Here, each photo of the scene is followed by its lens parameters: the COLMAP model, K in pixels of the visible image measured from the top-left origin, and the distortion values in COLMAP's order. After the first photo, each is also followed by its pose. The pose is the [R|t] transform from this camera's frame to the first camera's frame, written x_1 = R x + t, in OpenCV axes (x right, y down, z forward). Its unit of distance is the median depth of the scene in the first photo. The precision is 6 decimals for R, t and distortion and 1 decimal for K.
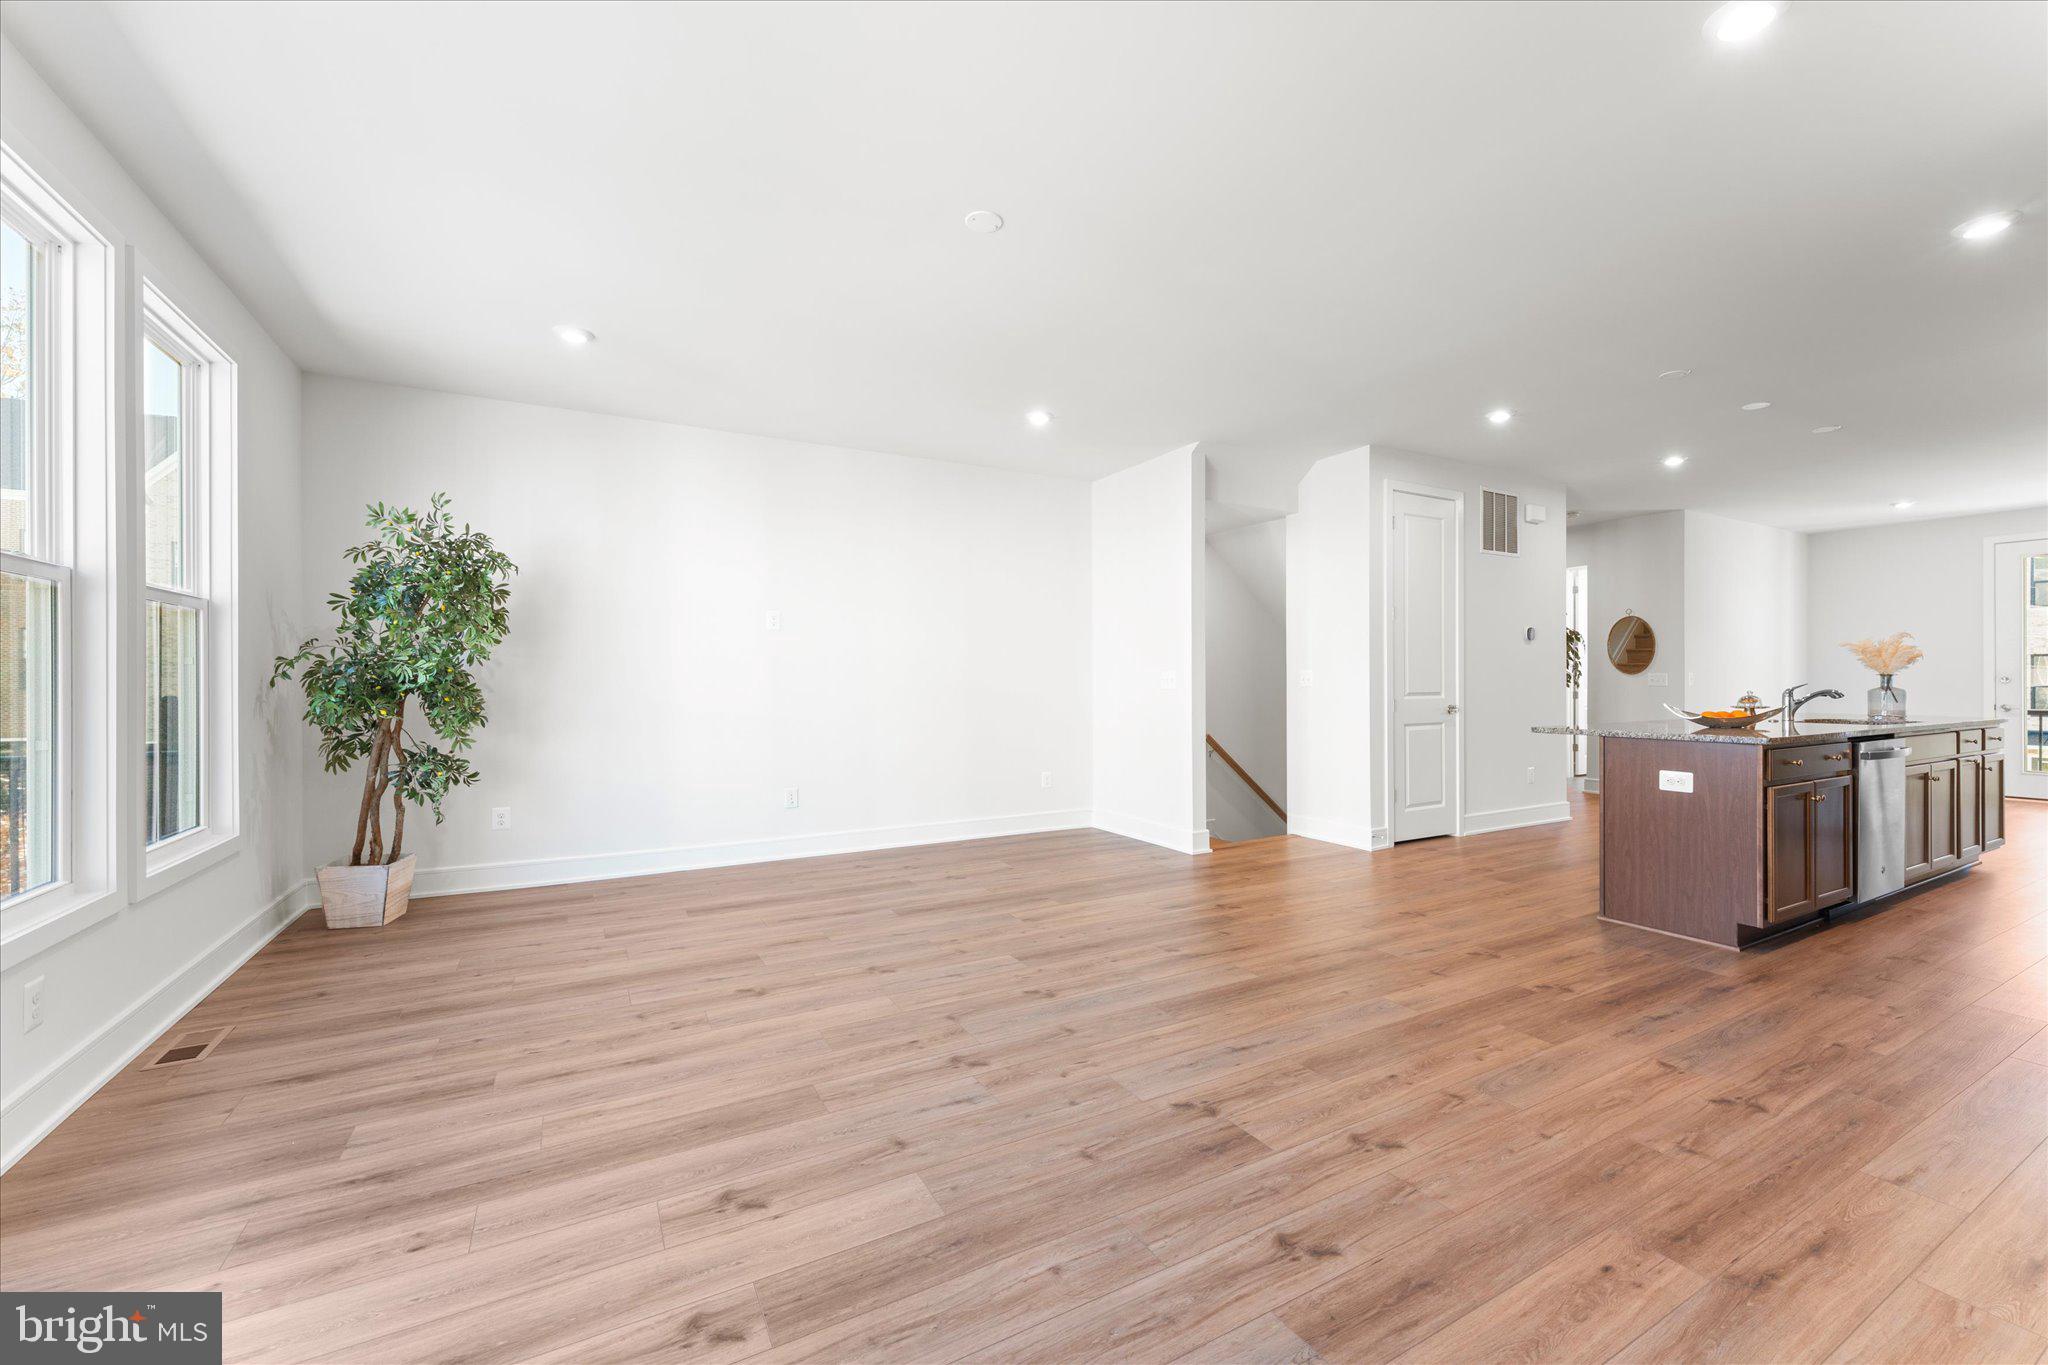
lens RADIAL K [[818.4, 0, 1004.1], [0, 818.4, 680.3], [0, 0, 1]] dist [0.001127, -0.000117]
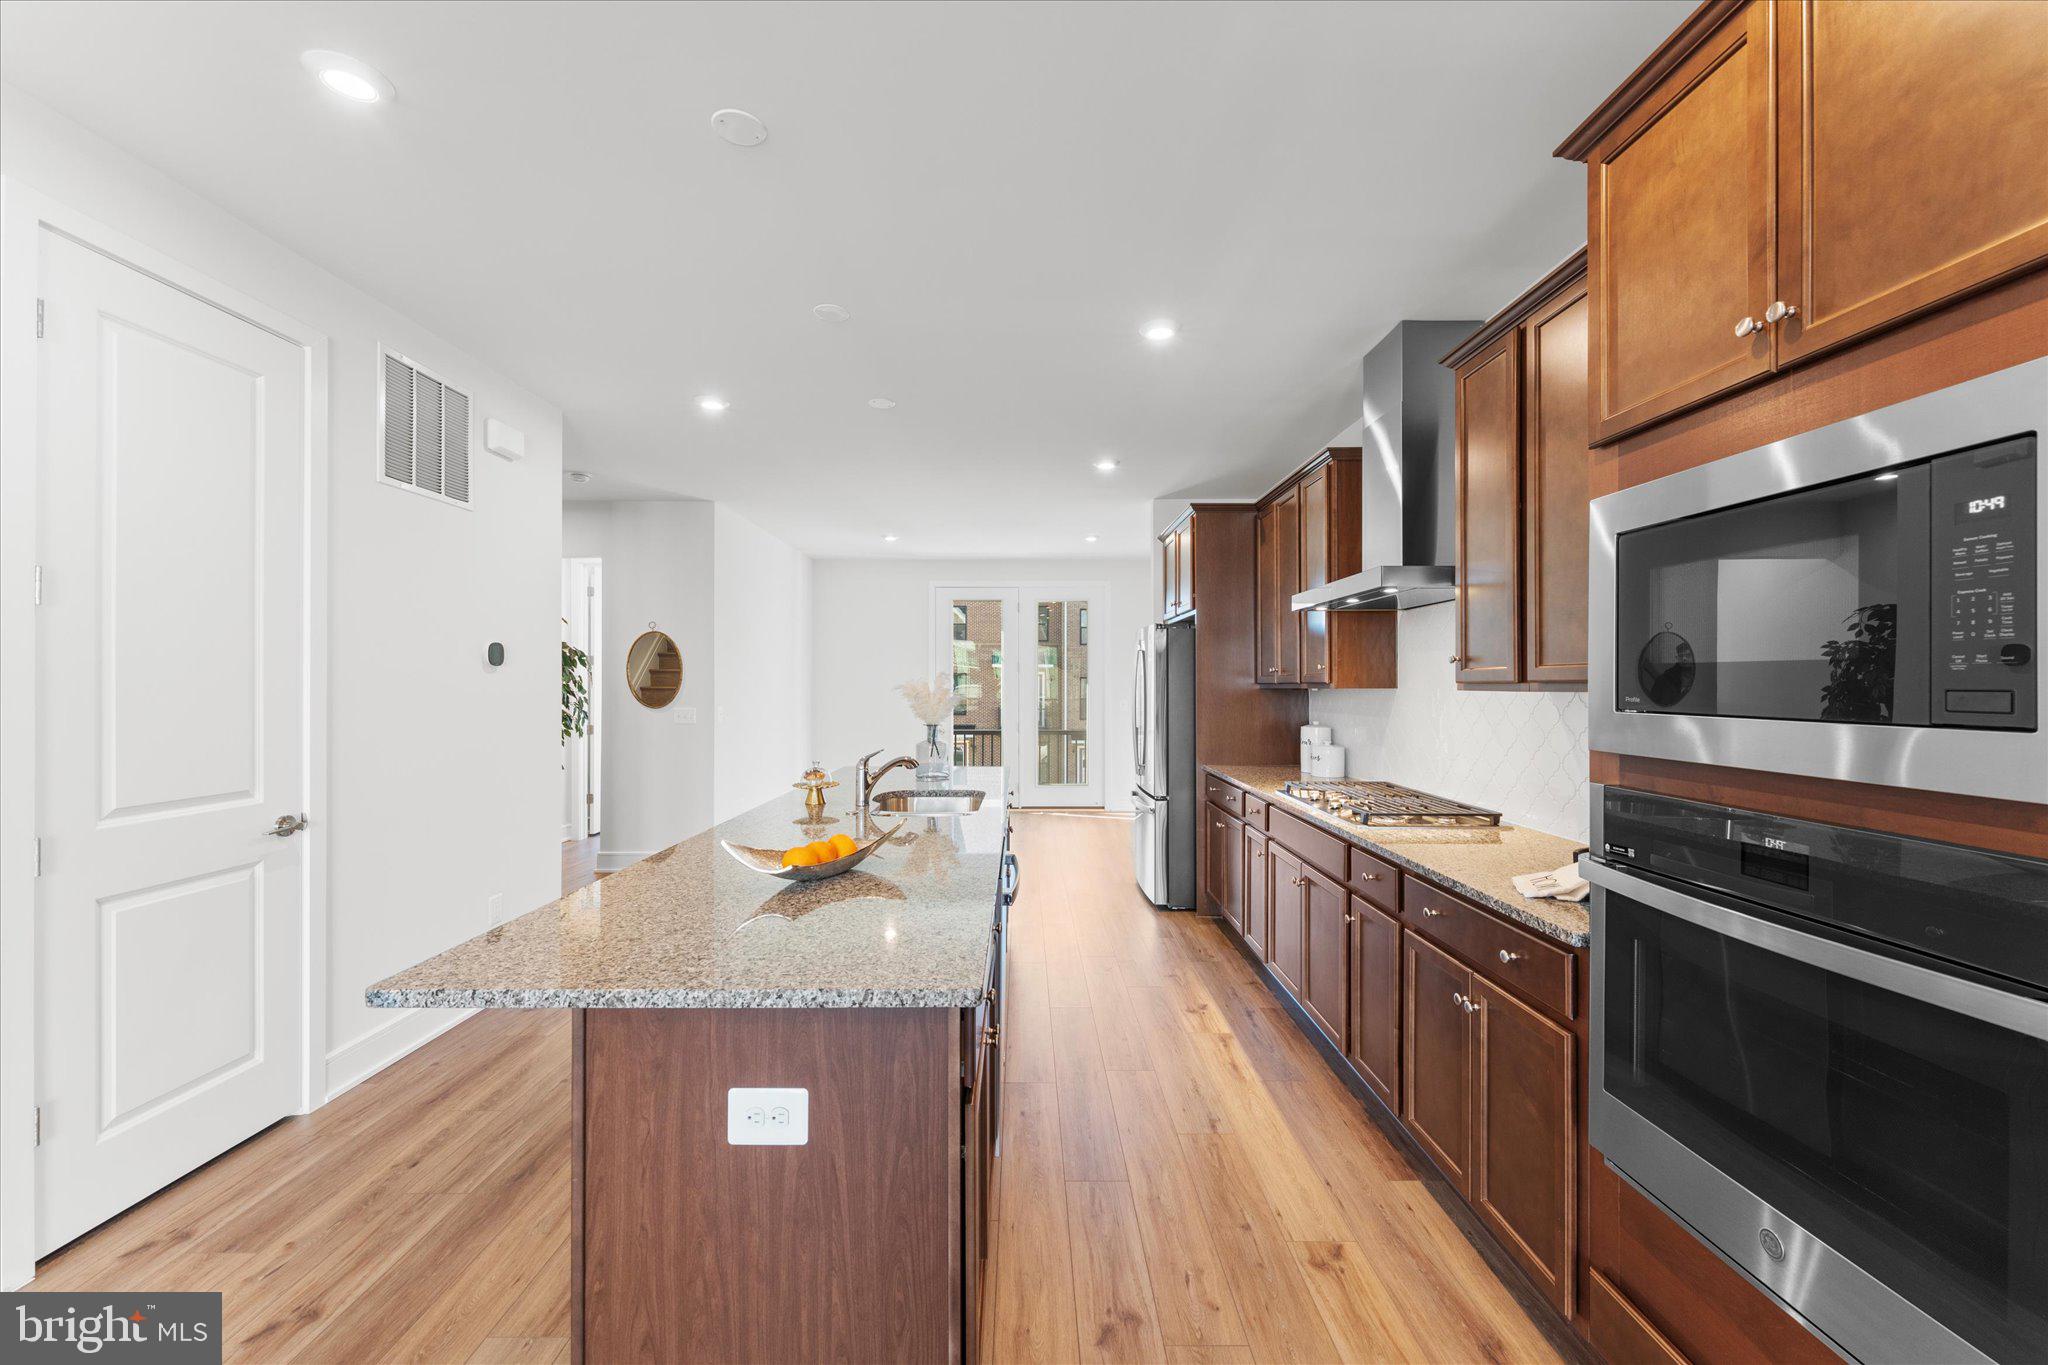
lens RADIAL K [[818.4, 0, 1047.7], [0, 818.4, 682.7], [0, 0, 1]] dist [0.001127, -0.000117]
pose [[0.451336, 0.003432, 0.892348, 0.511786], [-0.002988, 0.999993, -0.002335, -0.059610], [-0.892349, -0.001612, 0.451343, 0.671904]]
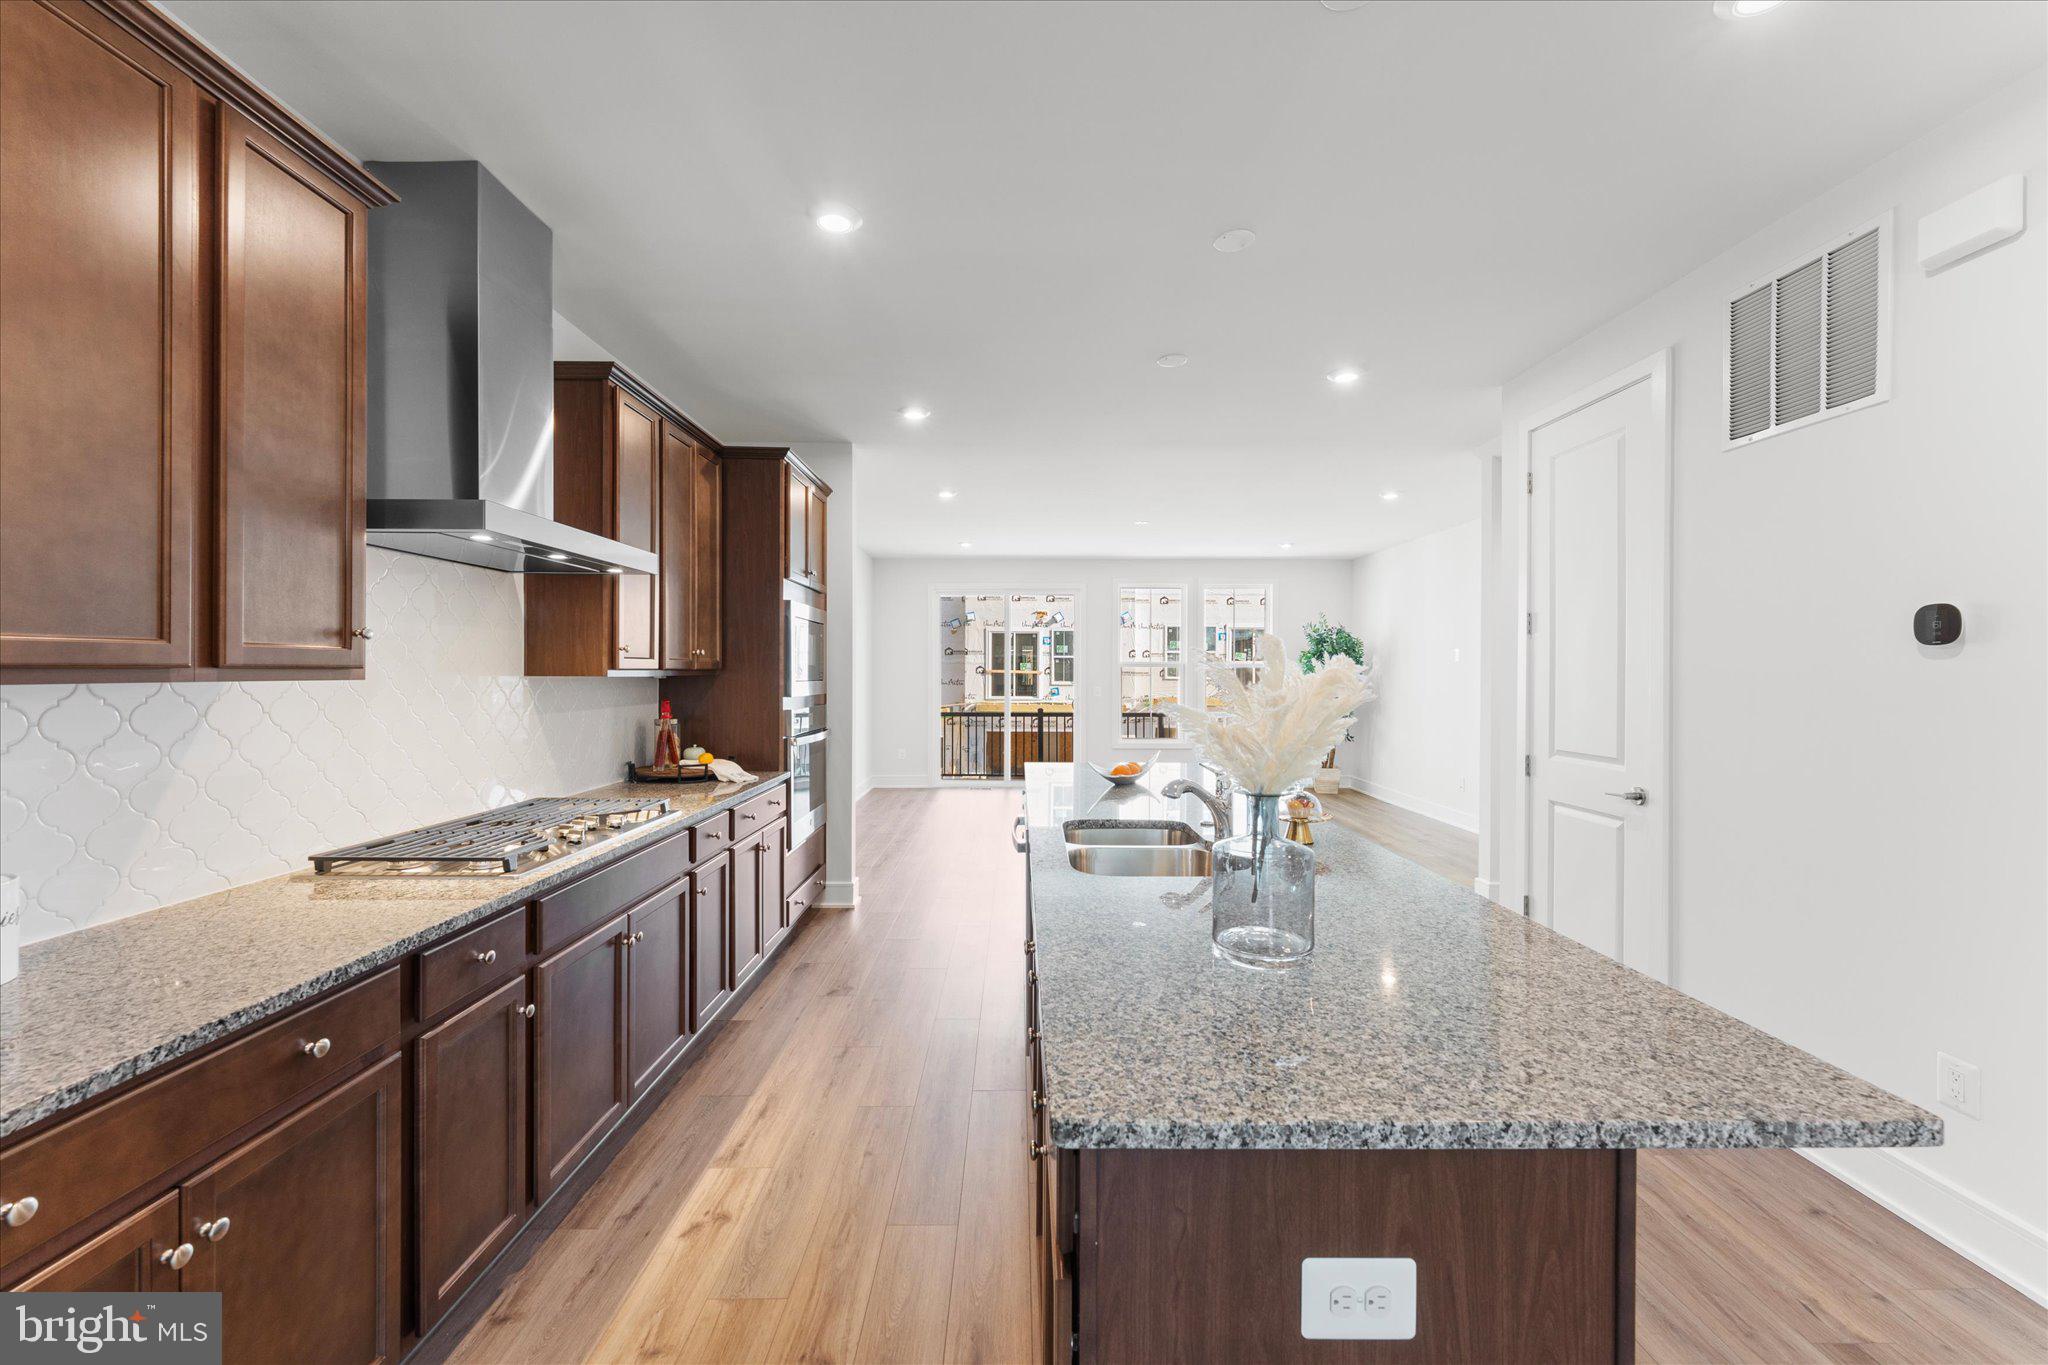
lens RADIAL K [[818.4, 0, 1019.4], [0, 818.4, 674.2], [0, 0, 1]] dist [0.001127, -0.000117]
pose [[-0.476314, 0.002984, -0.879270, 1.746576], [-0.001110, 0.999991, 0.003995, -0.061922], [0.879274, 0.002879, -0.476307, 1.352728]]
